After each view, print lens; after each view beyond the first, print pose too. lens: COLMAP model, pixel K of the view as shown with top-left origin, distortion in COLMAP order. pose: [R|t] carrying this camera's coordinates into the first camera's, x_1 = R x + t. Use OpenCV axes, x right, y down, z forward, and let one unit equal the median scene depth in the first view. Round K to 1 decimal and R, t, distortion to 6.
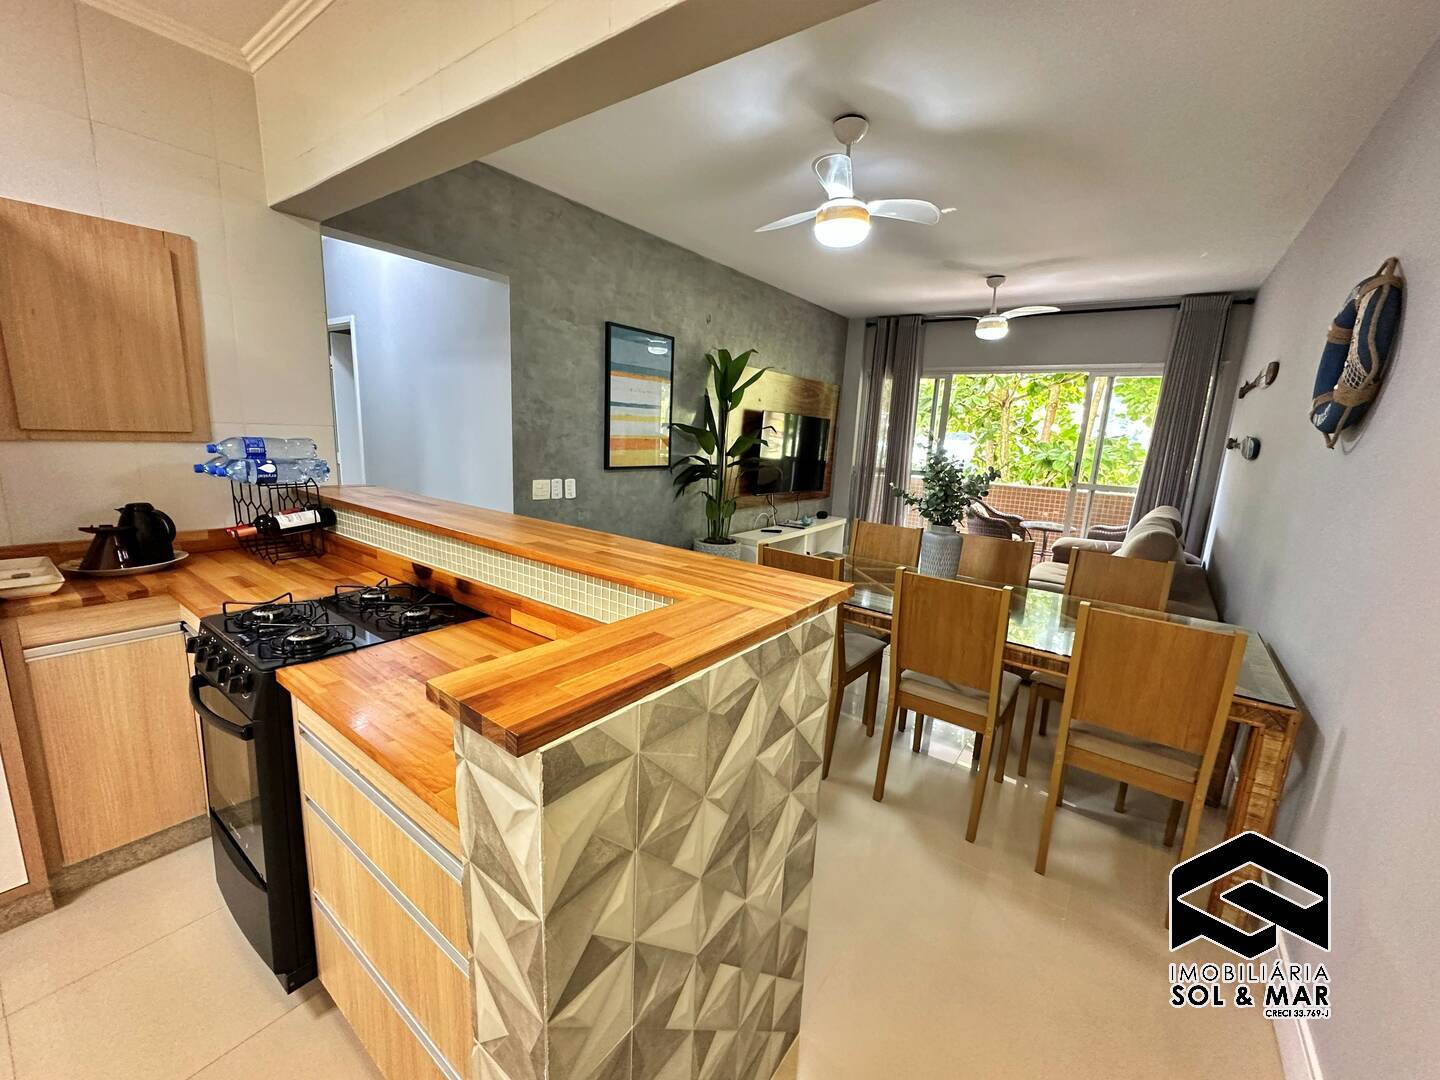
lens RADIAL K [[573.9, 0, 719.3], [0, 573.9, 540.9], [0, 0, 1]] dist [-0.004264, 0.001326]
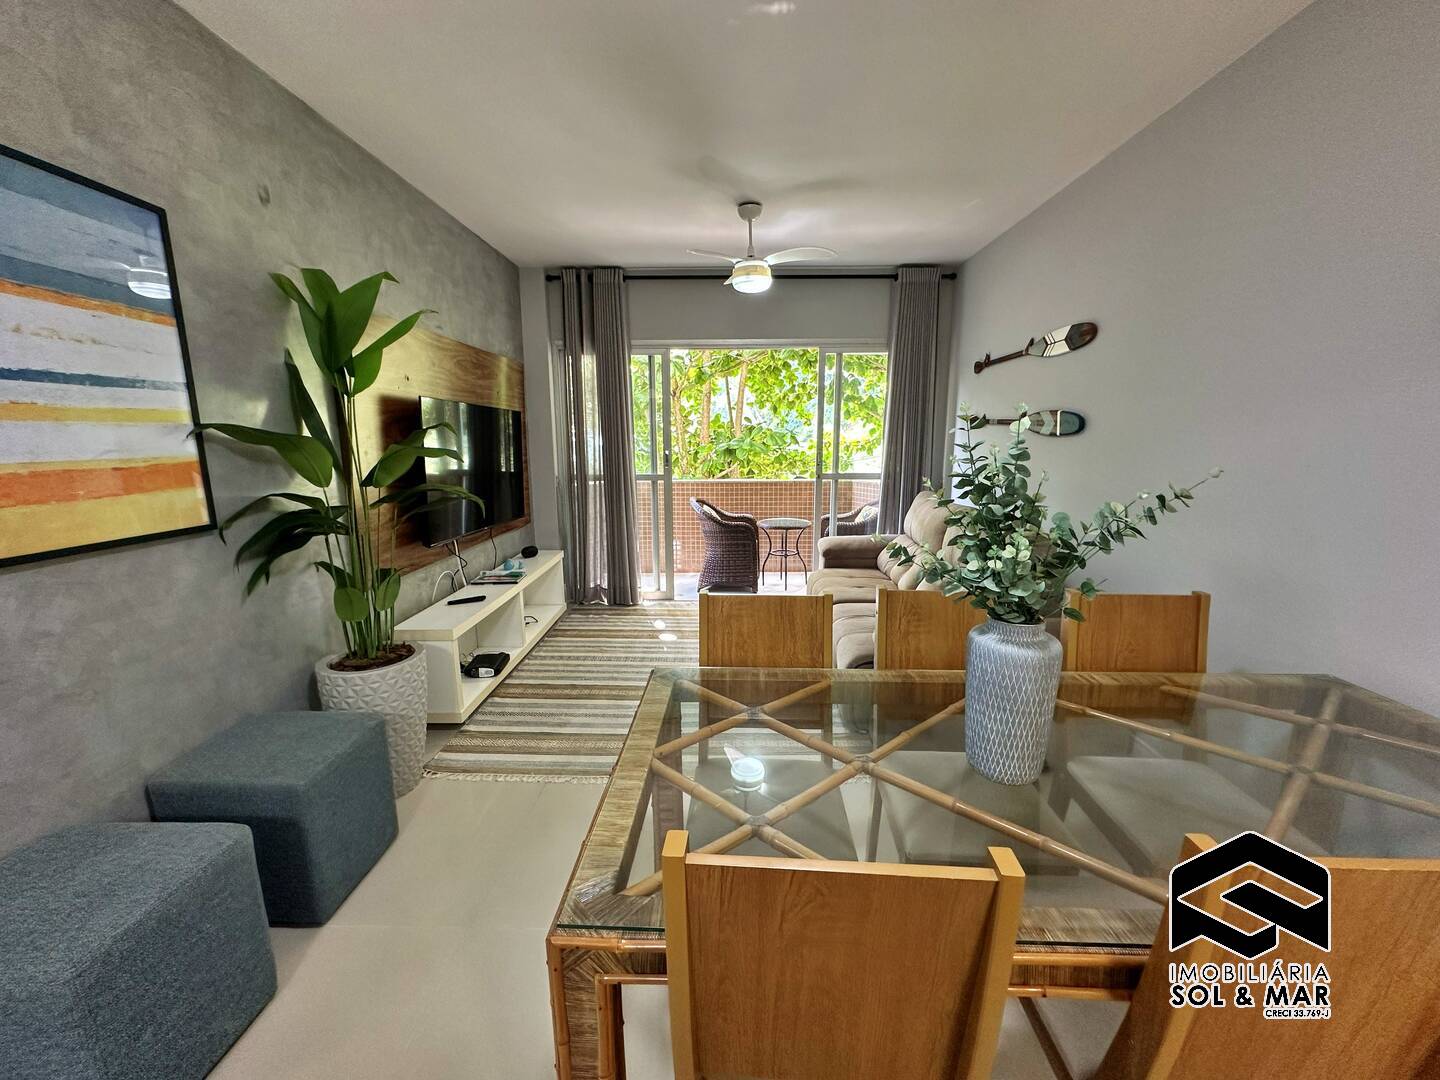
lens RADIAL K [[573.9, 0, 720.7], [0, 573.9, 540.8], [0, 0, 1]] dist [-0.004264, 0.001326]
pose [[0.816179, -0.154373, 0.556795, -0.024031], [0.152507, 0.987032, 0.050104, -0.105143], [-0.557309, 0.044021, 0.829137, 0.556722]]
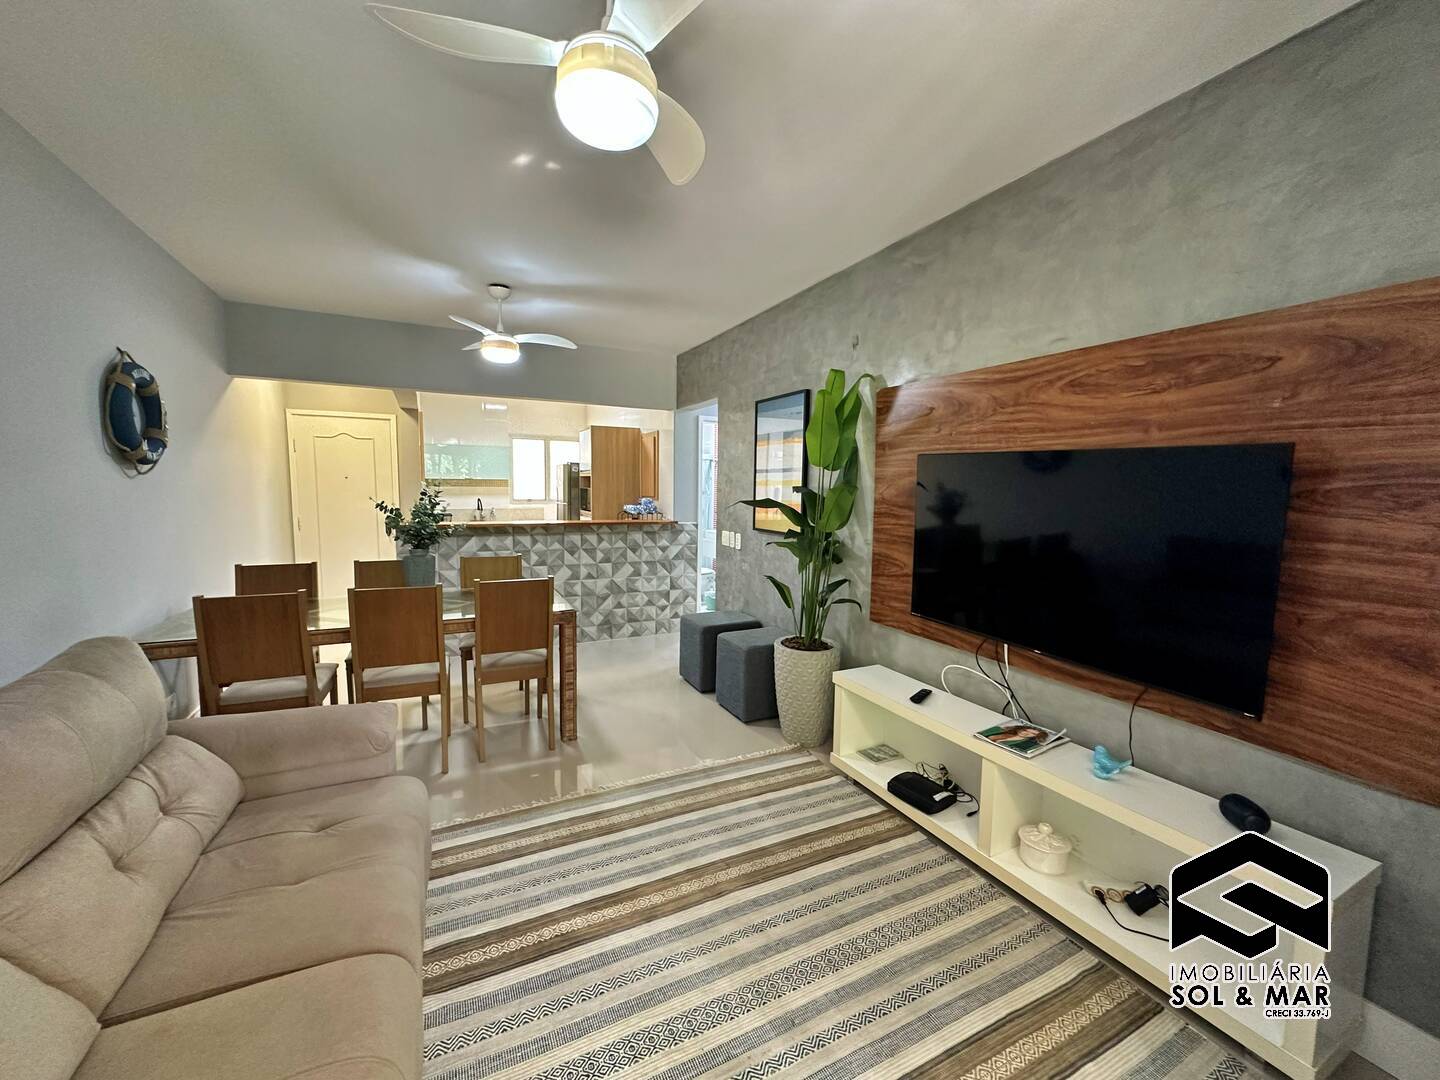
lens RADIAL K [[573.9, 0, 719.4], [0, 573.9, 540.9], [0, 0, 1]] dist [-0.004264, 0.001326]
pose [[-0.452800, 0.031238, -0.891065, 0.922409], [-0.206302, 0.968595, 0.138789, -0.272640], [0.867417, 0.246672, -0.432135, 1.592855]]
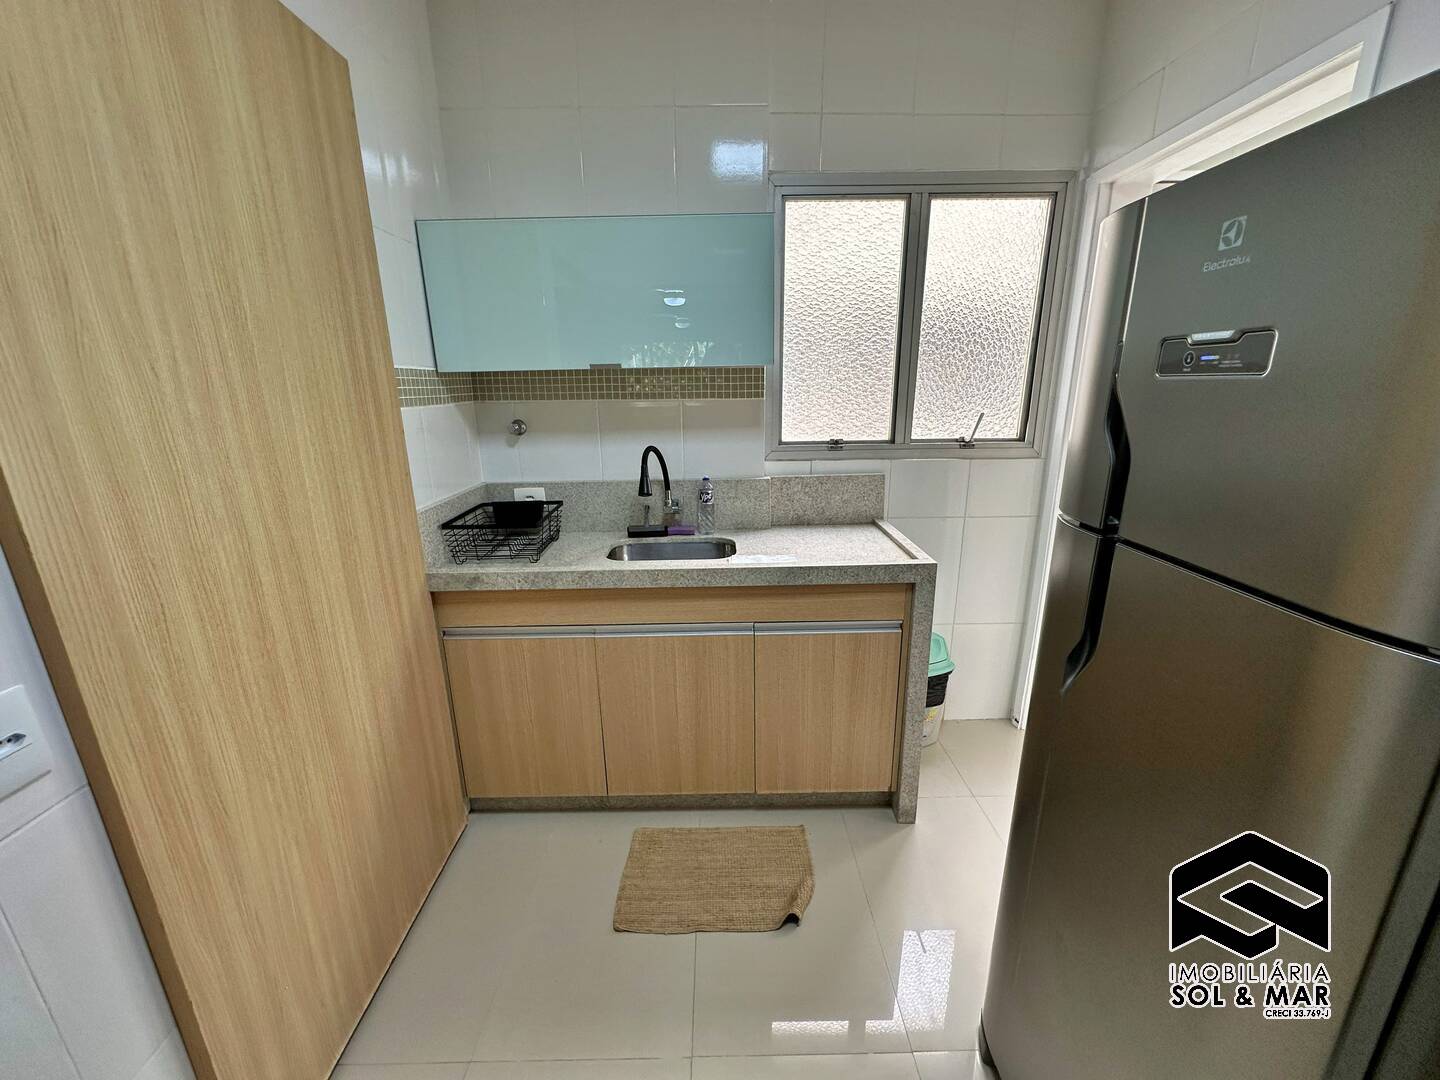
lens RADIAL K [[573.9, 0, 719.6], [0, 573.9, 540.8], [0, 0, 1]] dist [-0.004264, 0.001326]
pose [[-0.802197, 0.122333, -0.584392, -0.387741], [-0.139143, 0.913530, 0.382234, -0.067702], [0.580619, 0.387941, -0.715809, 0.230817]]
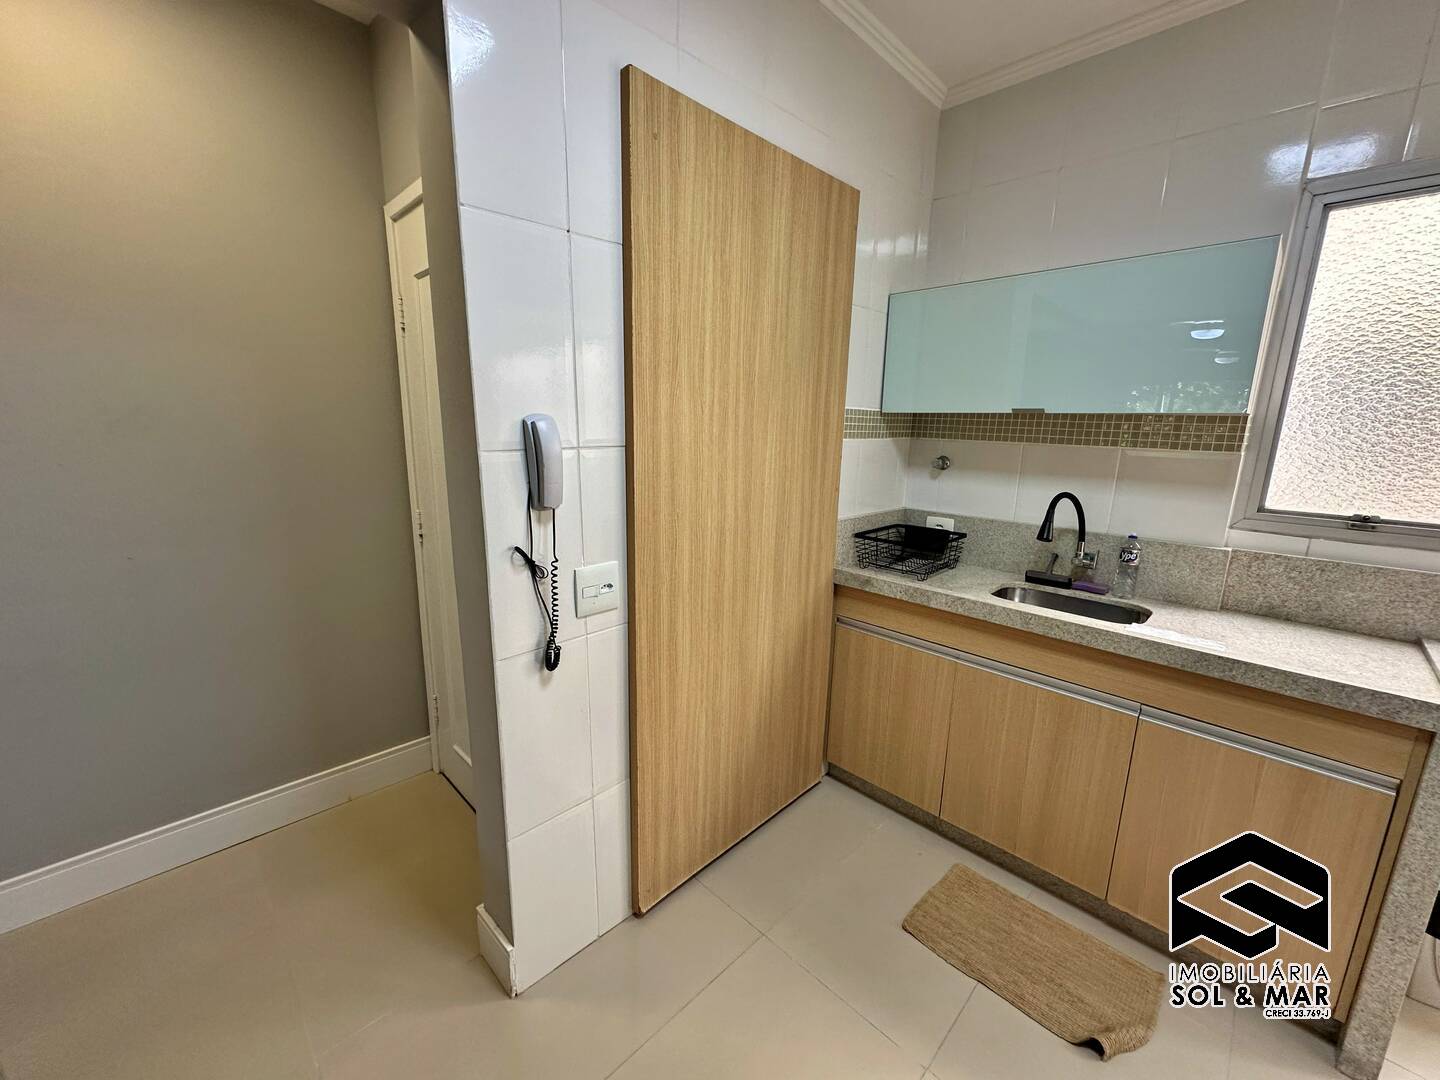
lens RADIAL K [[573.9, 0, 720.9], [0, 573.9, 540.1], [0, 0, 1]] dist [-0.004264, 0.001326]
pose [[-0.985959, -0.100781, 0.133146, -0.429631], [-0.040720, 0.918378, 0.393603, -0.088092], [-0.161946, 0.382655, -0.909587, 0.321733]]
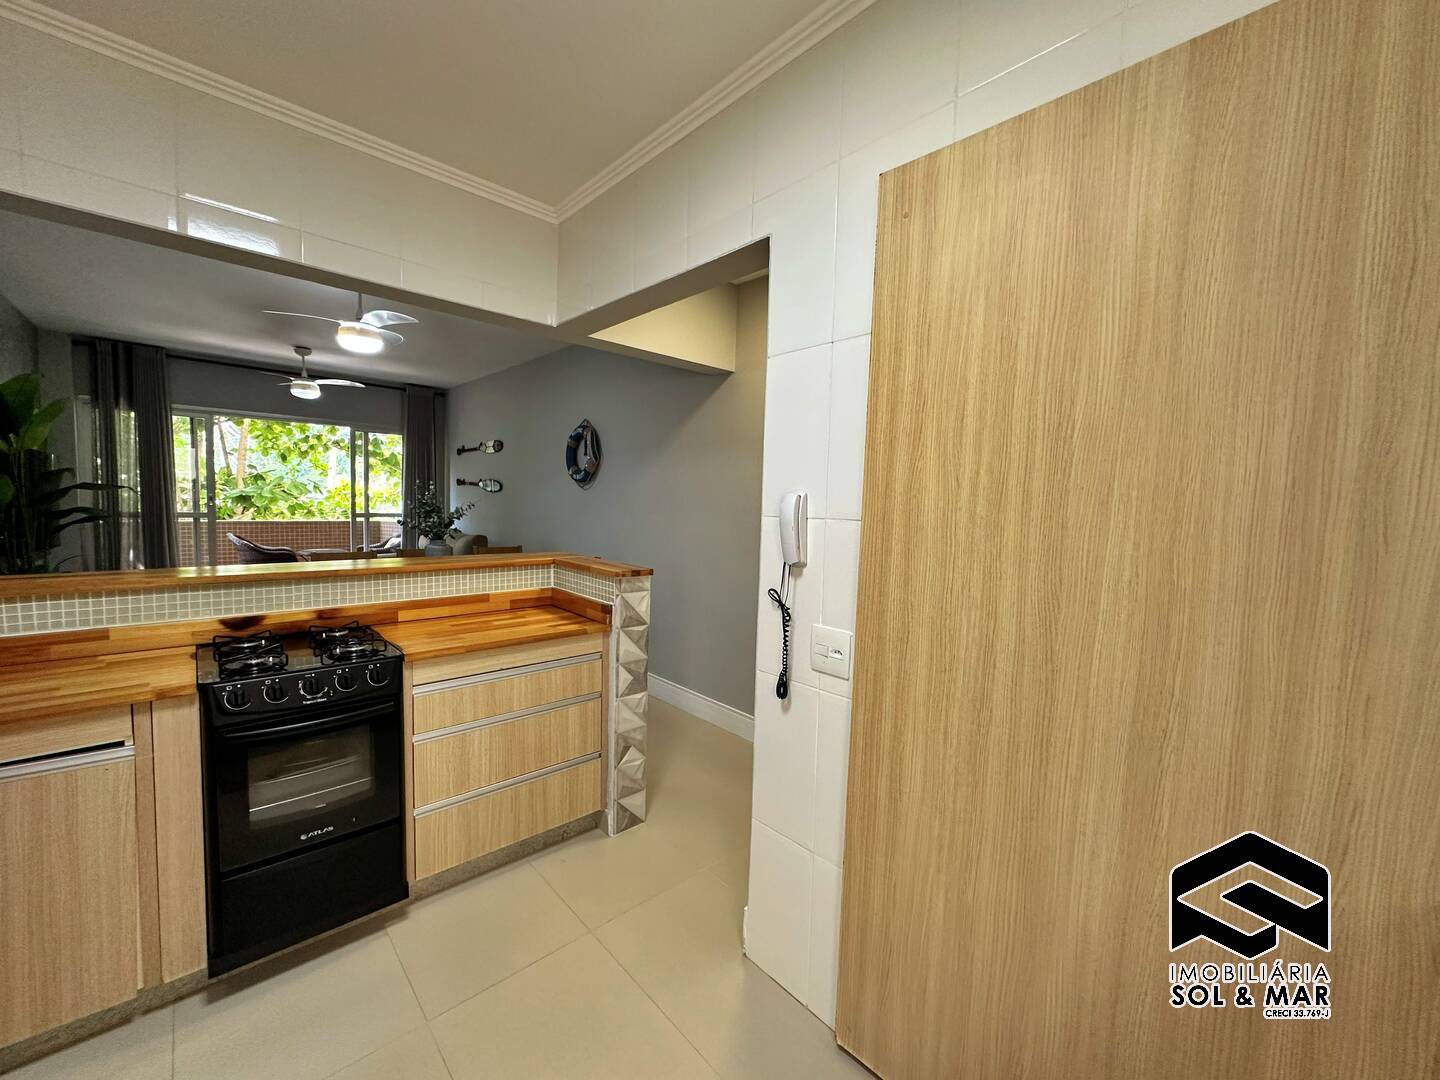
lens RADIAL K [[573.9, 0, 721.4], [0, 573.9, 540.6], [0, 0, 1]] dist [-0.004264, 0.001326]
pose [[0.190591, -0.113909, 0.975038, -0.734493], [0.164133, 0.982961, 0.082752, -0.021128], [-0.967851, 0.144264, 0.206039, -0.059270]]
